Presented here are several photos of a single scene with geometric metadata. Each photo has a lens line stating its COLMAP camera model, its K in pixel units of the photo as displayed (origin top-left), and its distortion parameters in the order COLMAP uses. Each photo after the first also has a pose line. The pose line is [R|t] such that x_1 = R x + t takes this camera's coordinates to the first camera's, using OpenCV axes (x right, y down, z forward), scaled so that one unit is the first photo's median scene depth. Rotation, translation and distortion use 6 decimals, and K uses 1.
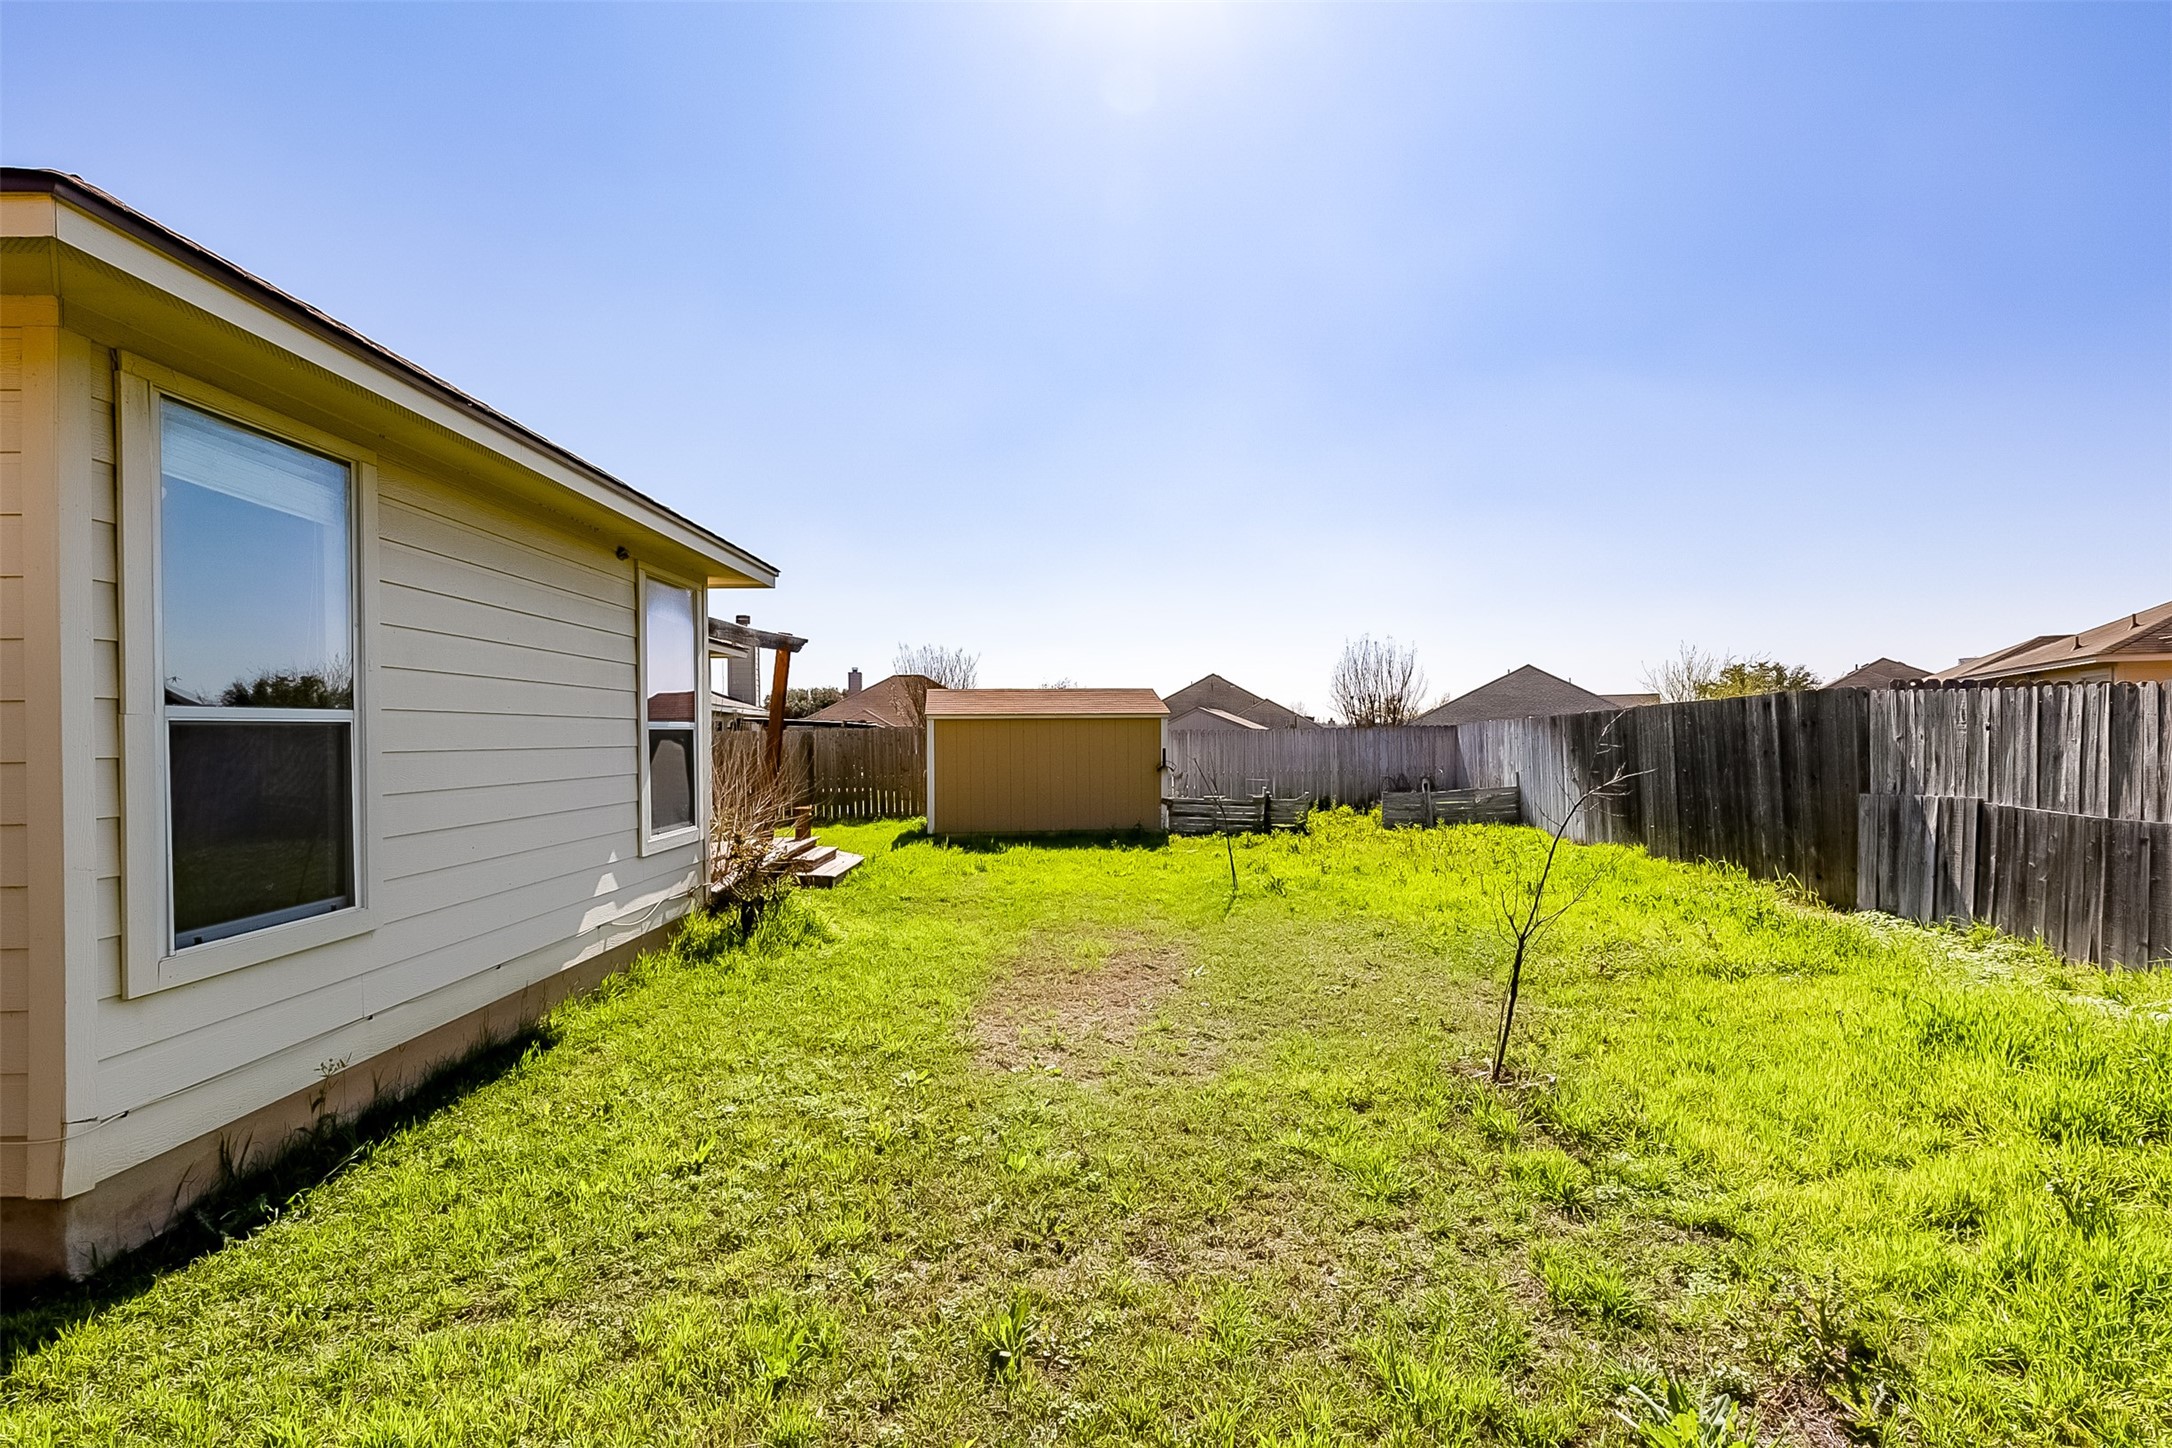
lens RADIAL K [[973.2, 0, 1089.1], [0, 973.2, 727.2], [0, 0, 1]] dist [0.015192, -0.000054]
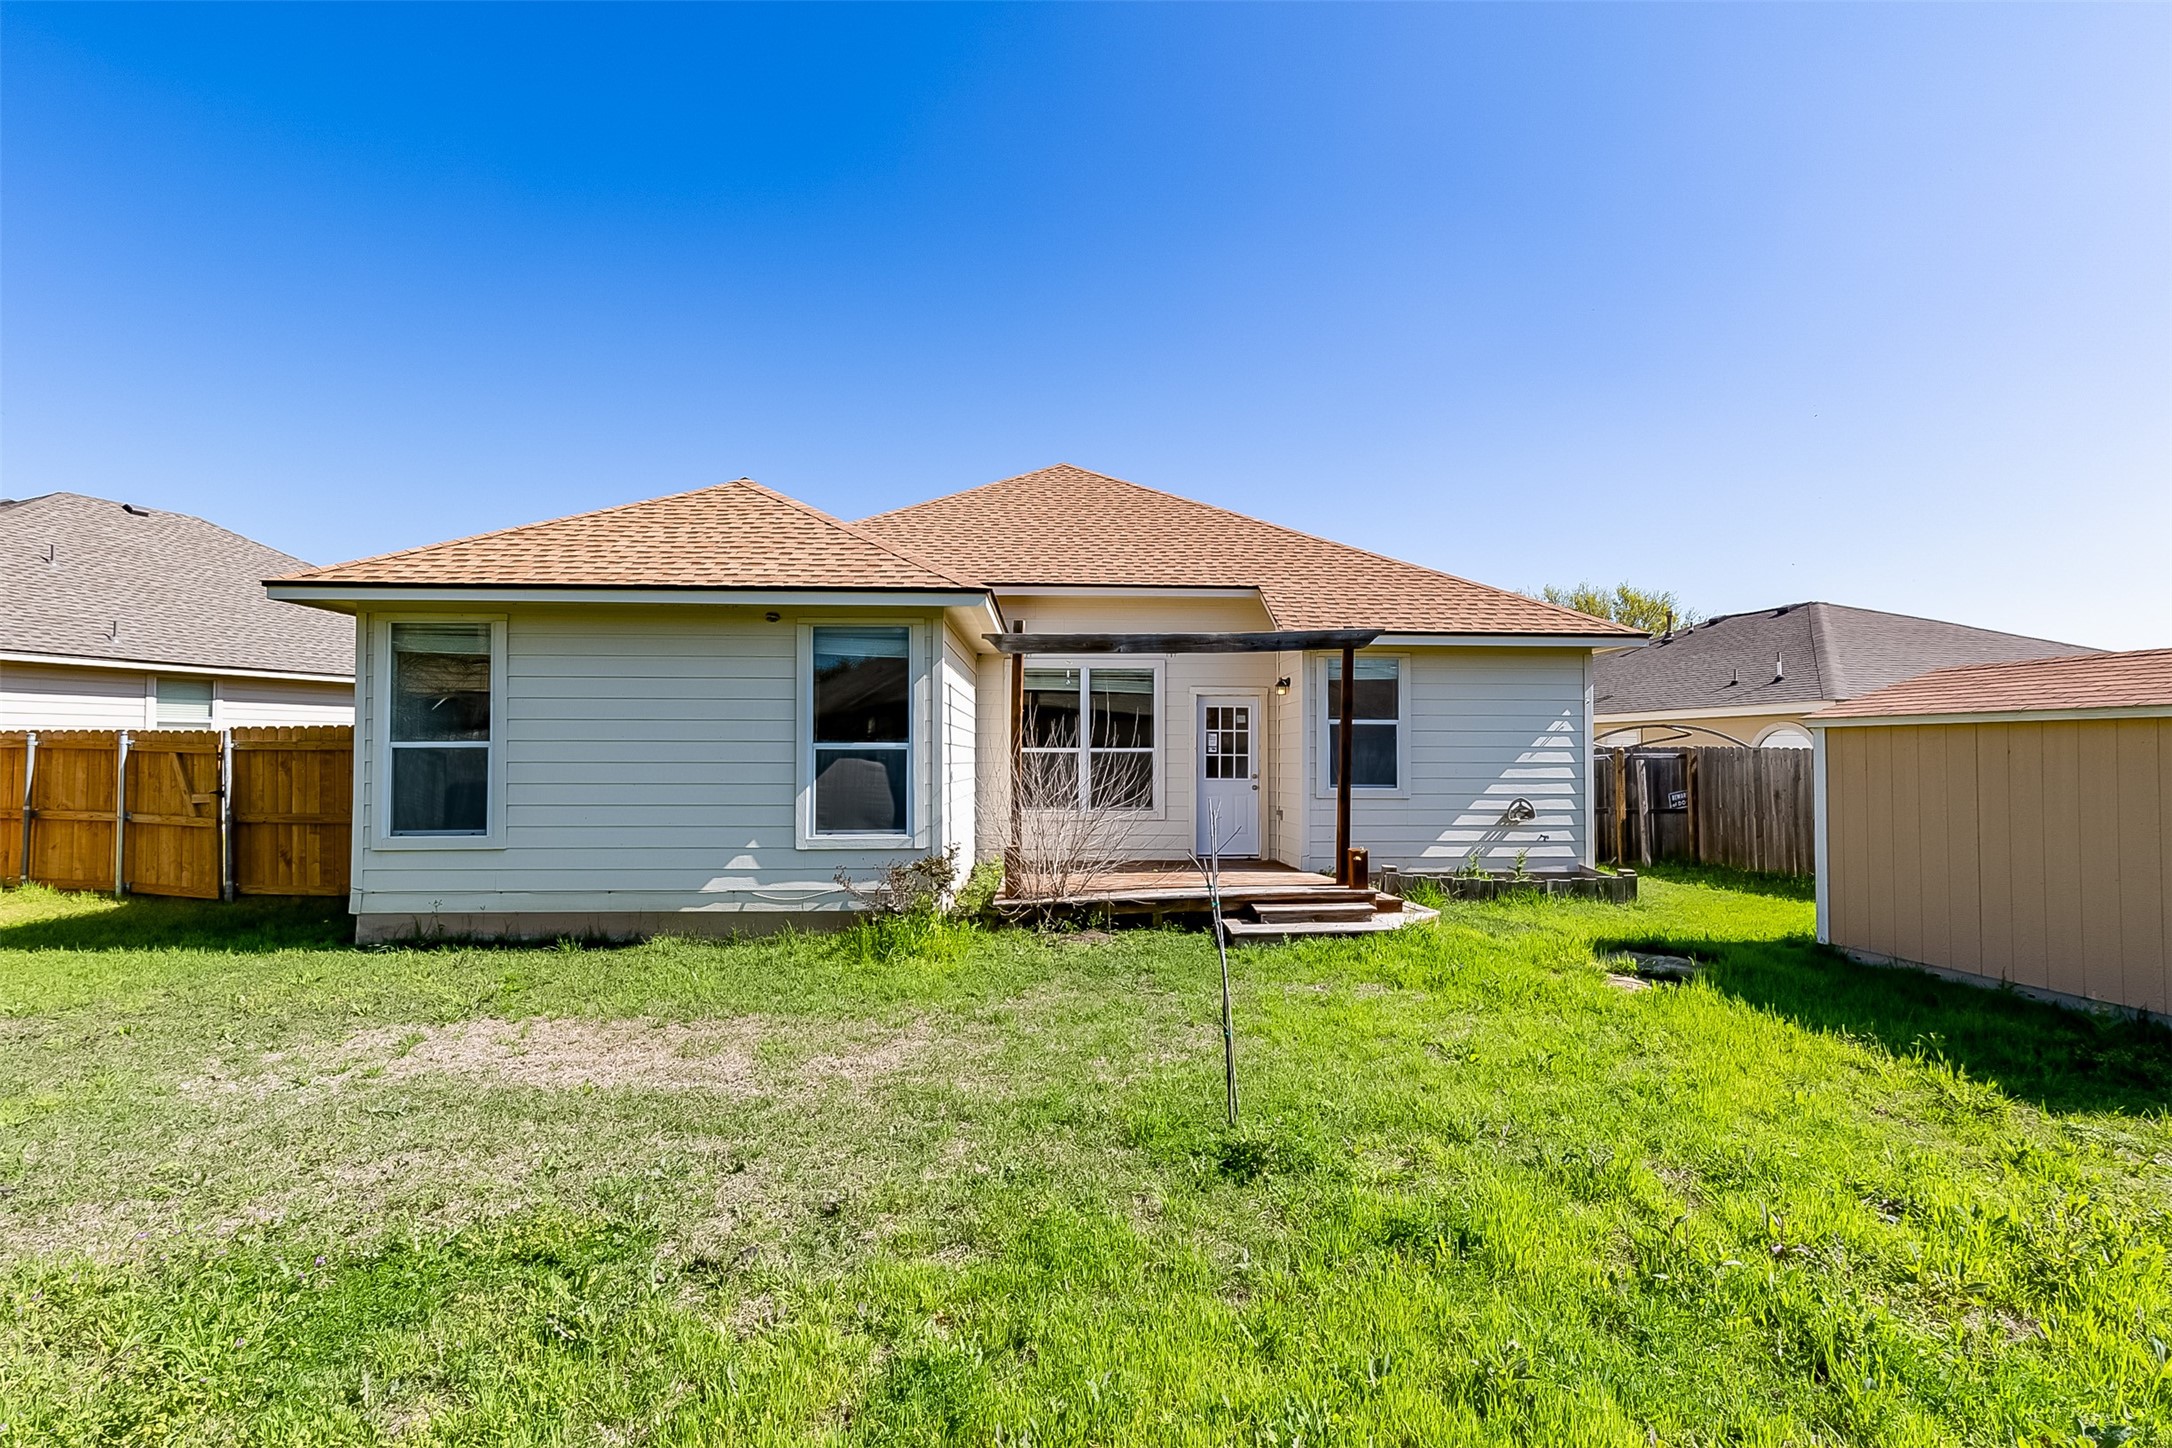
lens RADIAL K [[973.2, 0, 1079.9], [0, 973.2, 717.3], [0, 0, 1]] dist [0.015192, -0.000054]
pose [[0.021641, -0.033636, -0.999200, 0.821996], [0.005028, 0.999425, -0.033535, 0.004754], [0.999753, -0.004298, 0.021798, 1.332236]]
